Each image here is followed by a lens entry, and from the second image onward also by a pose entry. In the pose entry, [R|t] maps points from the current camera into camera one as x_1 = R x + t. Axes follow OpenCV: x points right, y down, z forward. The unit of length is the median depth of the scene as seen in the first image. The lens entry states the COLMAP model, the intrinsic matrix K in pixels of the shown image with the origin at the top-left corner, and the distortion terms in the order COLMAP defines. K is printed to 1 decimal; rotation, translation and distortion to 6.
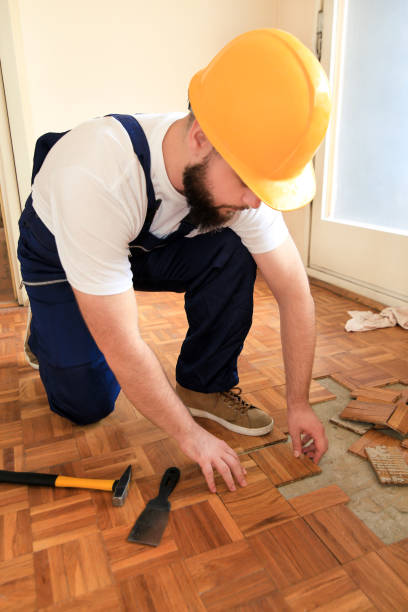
lens RADIAL K [[463.0, 0, 204.0], [0, 463.0, 306.0], [0, 0, 1]] dist [0.001426, -0.004247]
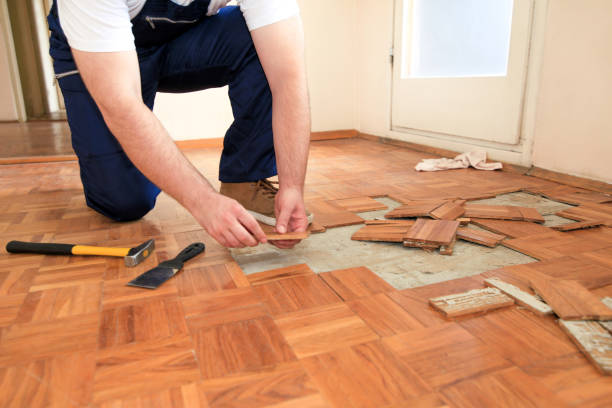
lens RADIAL K [[463.0, 0, 304.9], [0, 463.0, 199.7], [0, 0, 1]] dist [0.001426, -0.004247]
pose [[0.999382, 0.007712, -0.034281, 0.176770], [-0.009870, 0.997950, -0.063236, 0.296791], [0.033723, 0.063536, 0.997410, 0.037664]]
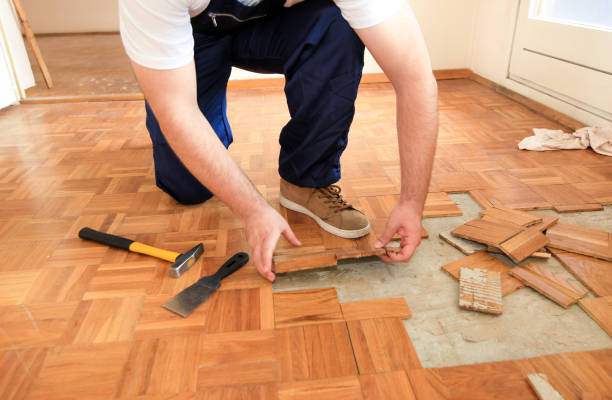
lens RADIAL K [[466.0, 0, 304.0], [0, 466.0, 190.2], [0, 0, 1]] dist [-0.000428, 0.003312]
pose [[0.956011, 0.120231, -0.267559, 0.280348], [-0.083948, 0.986131, 0.143176, 0.066168], [0.281062, -0.114416, 0.952845, 0.116669]]
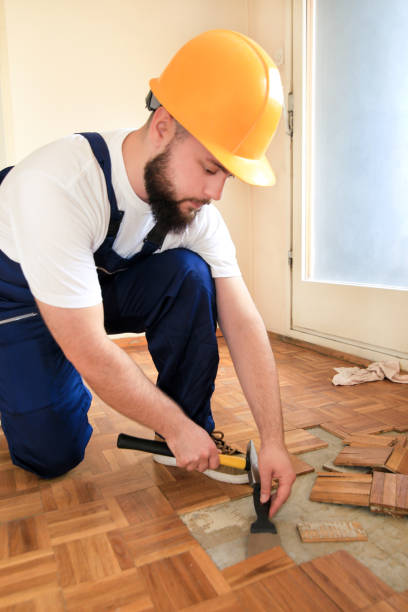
lens RADIAL K [[463.0, 0, 204.0], [0, 463.0, 306.0], [0, 0, 1]] dist [0.001426, -0.004247]
pose [[0.999314, -0.008603, 0.036032, 0.007322], [0.015180, 0.982346, -0.186458, 0.112406], [-0.033791, 0.186877, 0.981802, 0.055139]]
